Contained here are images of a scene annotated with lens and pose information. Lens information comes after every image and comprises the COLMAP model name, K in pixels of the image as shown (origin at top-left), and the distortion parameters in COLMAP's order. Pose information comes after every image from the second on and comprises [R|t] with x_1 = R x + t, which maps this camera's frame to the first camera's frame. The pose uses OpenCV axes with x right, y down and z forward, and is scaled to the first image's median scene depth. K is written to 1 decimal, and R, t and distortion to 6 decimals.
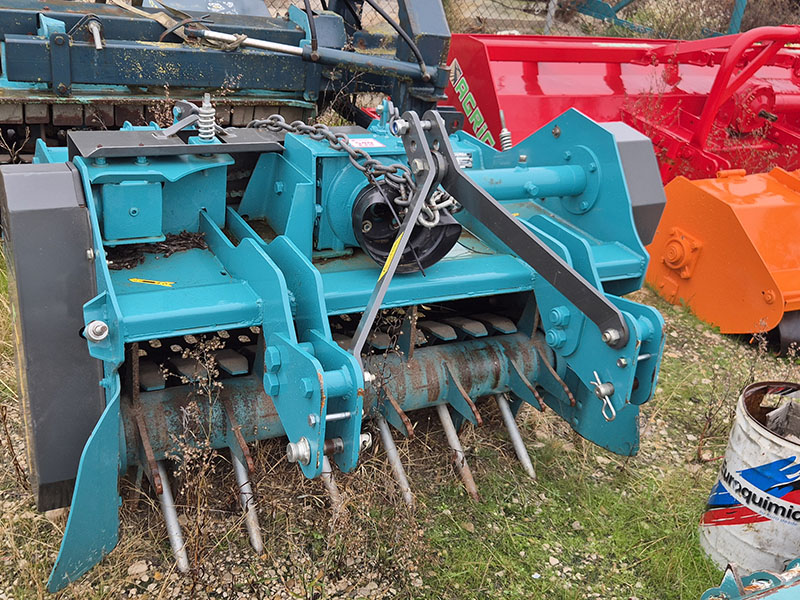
lens RADIAL K [[899.5, 0, 400.7], [0, 899.5, 298.3], [0, 0, 1]] dist [0.050381, 0.000000]
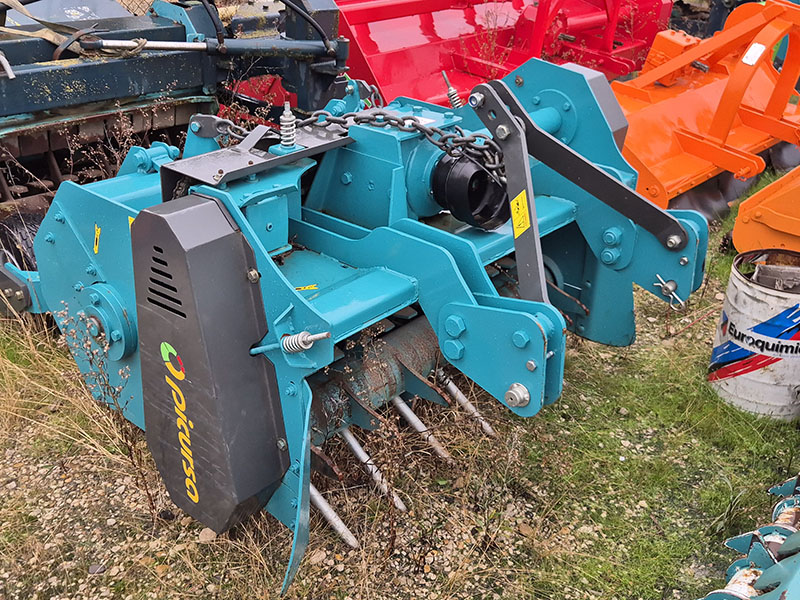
lens RADIAL K [[899.5, 0, 397.7], [0, 899.5, 301.8], [0, 0, 1]] dist [0.050381, 0.000000]
pose [[0.926687, -0.242356, 0.287253, -0.411332], [0.227006, 0.970077, 0.086129, -0.058260], [-0.299532, -0.014607, 0.953975, -0.029179]]
